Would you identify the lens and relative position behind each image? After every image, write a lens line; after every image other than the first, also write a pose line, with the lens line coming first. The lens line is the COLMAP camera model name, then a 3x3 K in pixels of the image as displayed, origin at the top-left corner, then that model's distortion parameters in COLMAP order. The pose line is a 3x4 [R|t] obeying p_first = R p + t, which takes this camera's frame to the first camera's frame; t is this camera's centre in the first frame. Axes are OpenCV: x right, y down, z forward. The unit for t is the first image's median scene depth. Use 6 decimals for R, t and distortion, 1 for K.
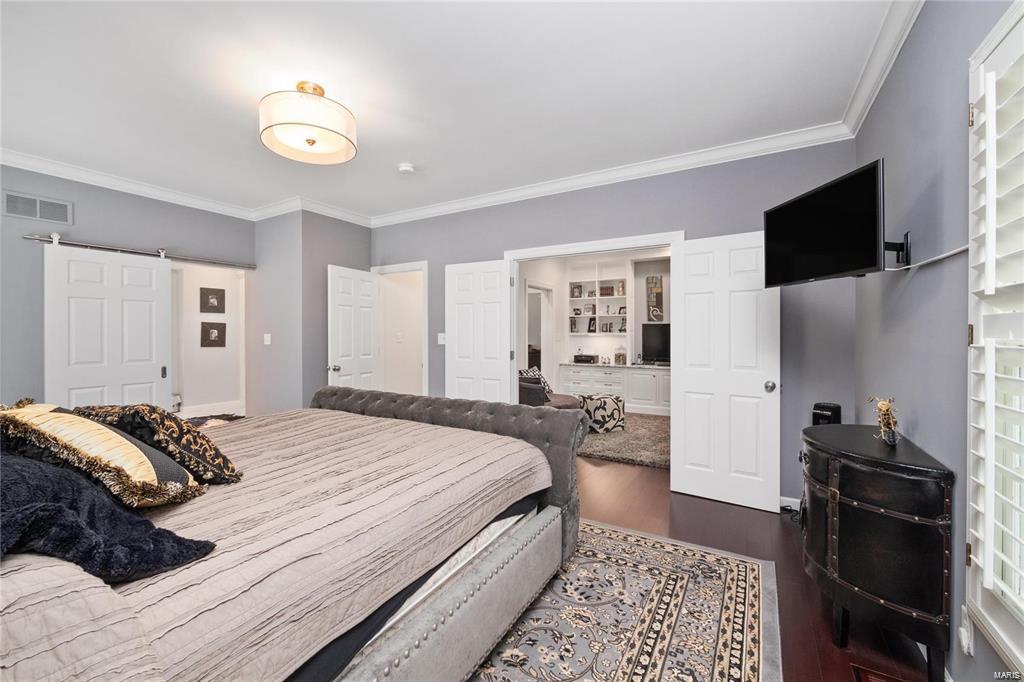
lens RADIAL K [[412.9, 0, 513.3], [0, 412.9, 335.1], [0, 0, 1]] dist [-0.007405, -0.000106]
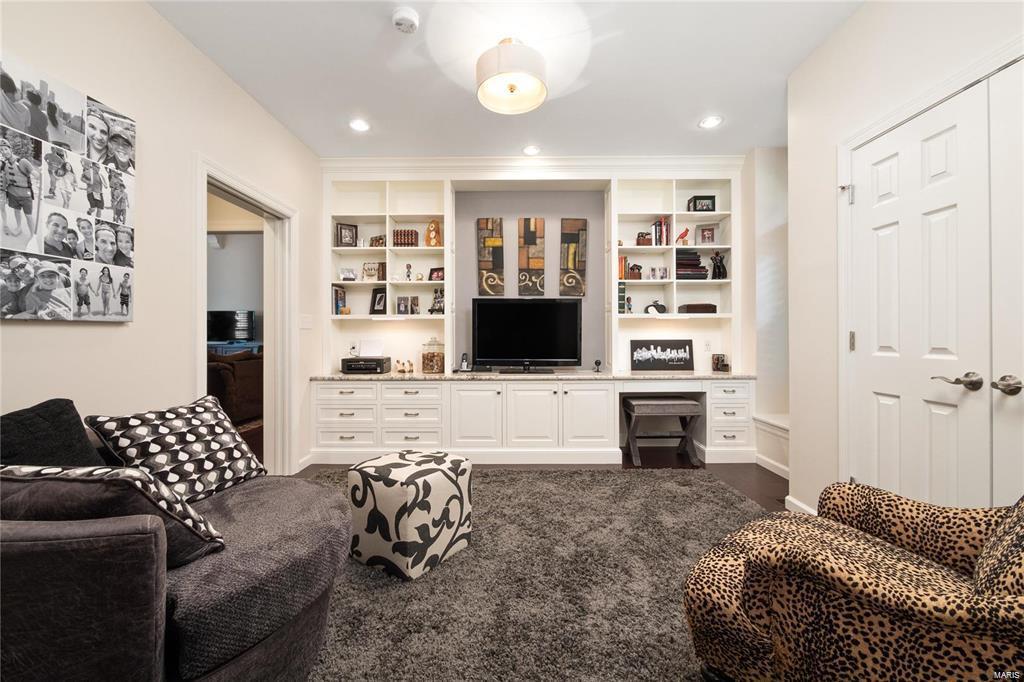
lens RADIAL K [[412.9, 0, 513.3], [0, 412.9, 335.1], [0, 0, 1]] dist [-0.007405, -0.000106]
pose [[0.864484, -0.001117, 0.502659, 0.078719], [0.004201, 0.999979, -0.005002, 0.024249], [-0.502643, 0.006436, 0.864470, 0.479877]]
